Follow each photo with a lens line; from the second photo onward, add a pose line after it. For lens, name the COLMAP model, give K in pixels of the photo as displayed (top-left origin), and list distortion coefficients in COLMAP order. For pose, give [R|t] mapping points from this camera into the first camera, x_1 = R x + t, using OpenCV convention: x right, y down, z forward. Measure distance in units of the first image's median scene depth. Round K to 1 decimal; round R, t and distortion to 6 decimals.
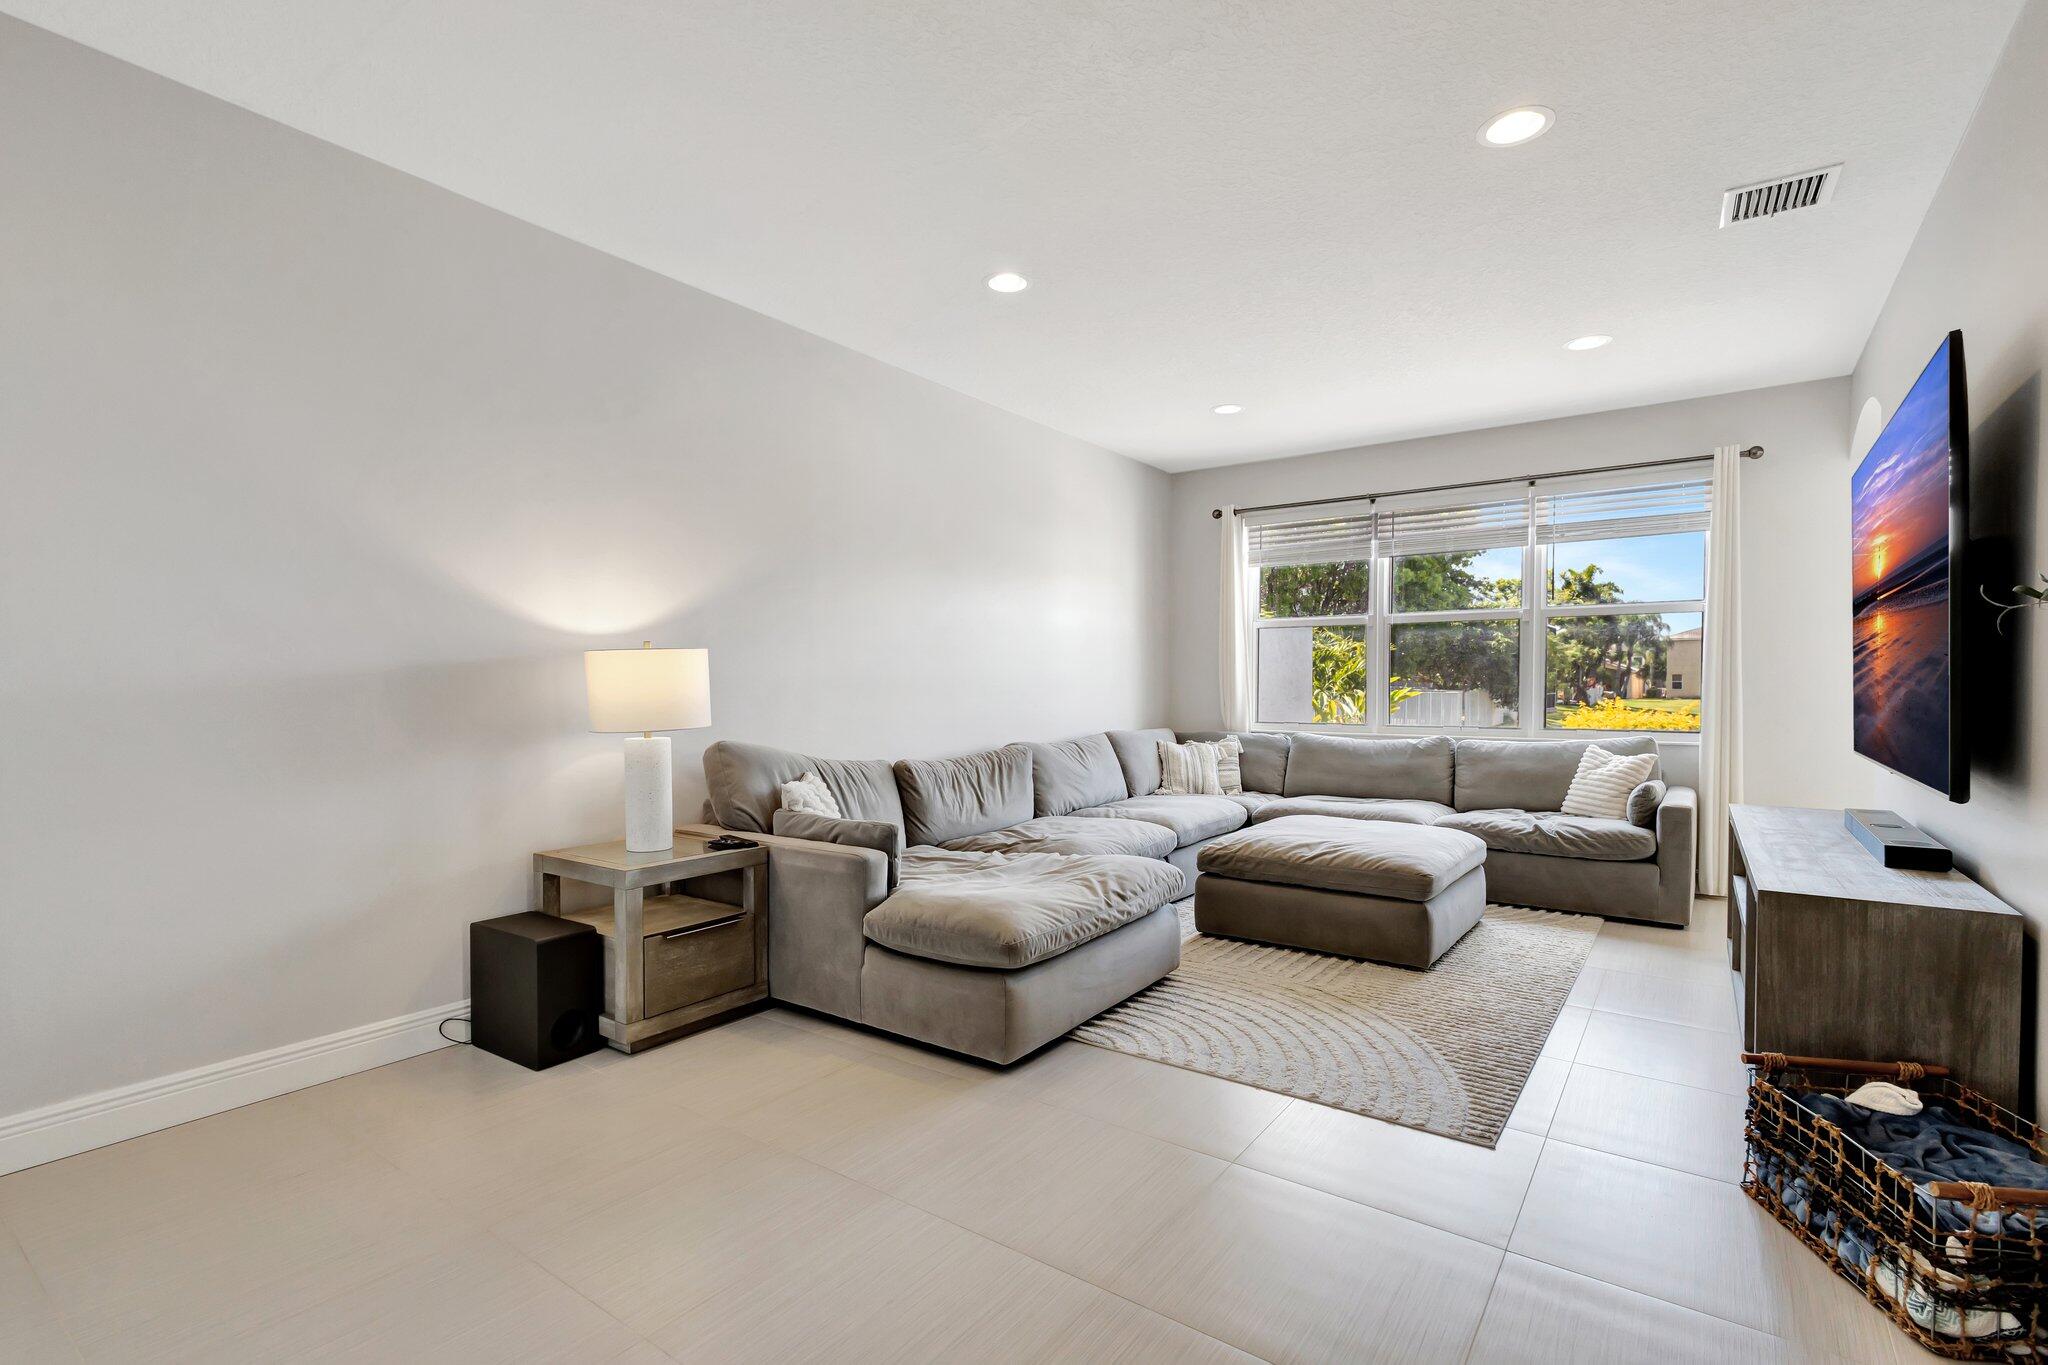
lens RADIAL K [[954.1, 0, 1022.2], [0, 954.1, 664.7], [0, 0, 1]] dist [0.002623, -0.000235]
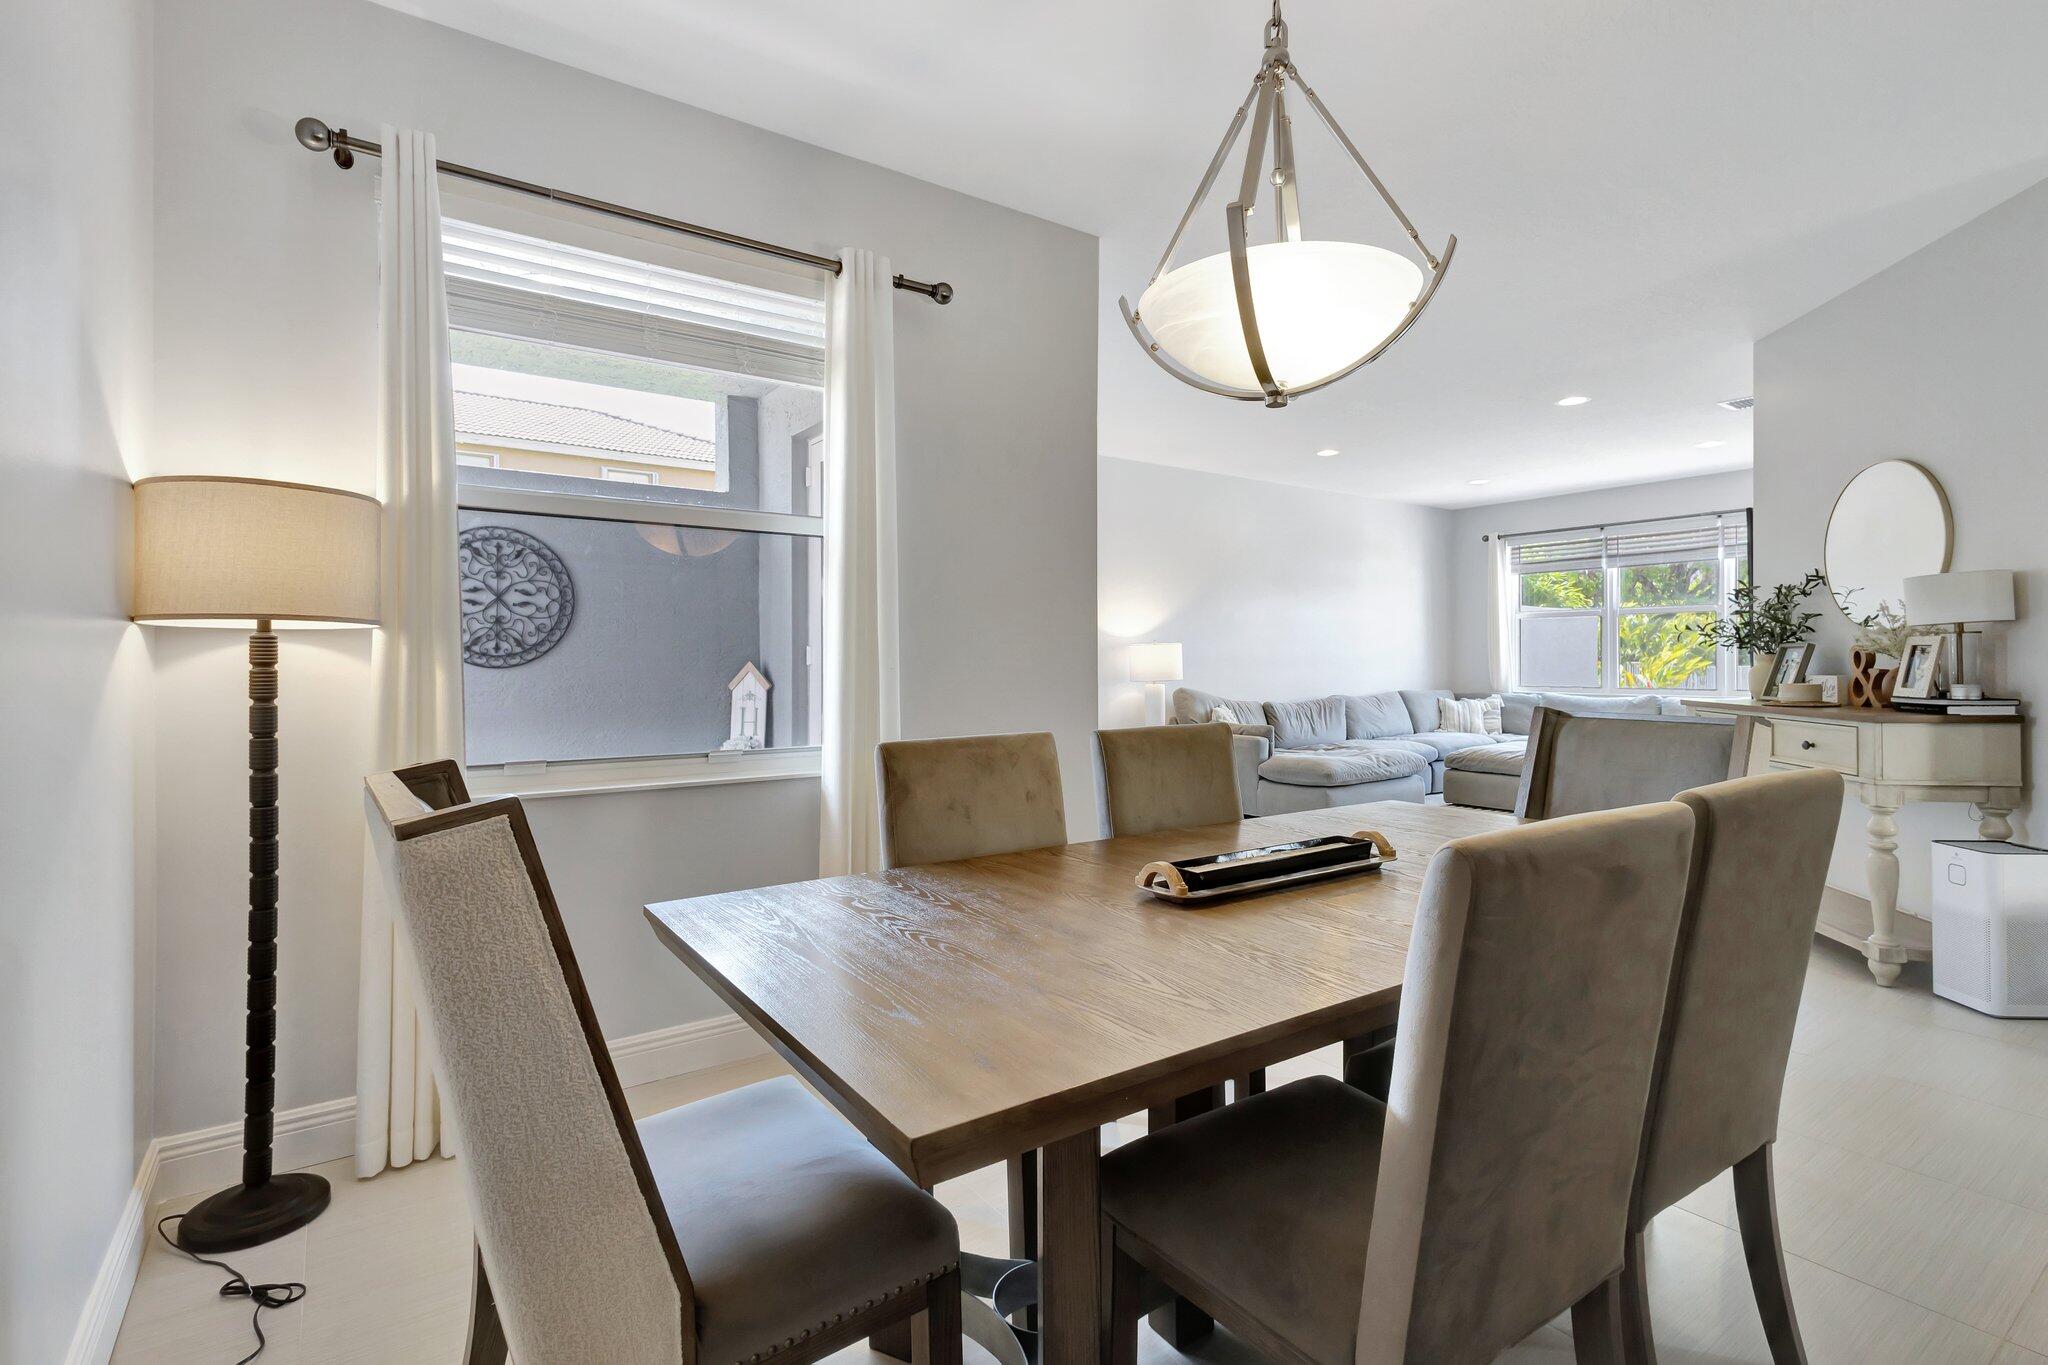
lens RADIAL K [[954.1, 0, 1022.2], [0, 954.1, 664.7], [0, 0, 1]] dist [0.002623, -0.000235]
pose [[0.944710, -0.001393, -0.327903, 0.023393], [0.010003, 0.999648, 0.024574, -0.016099], [0.327754, -0.026496, 0.944392, -0.723180]]
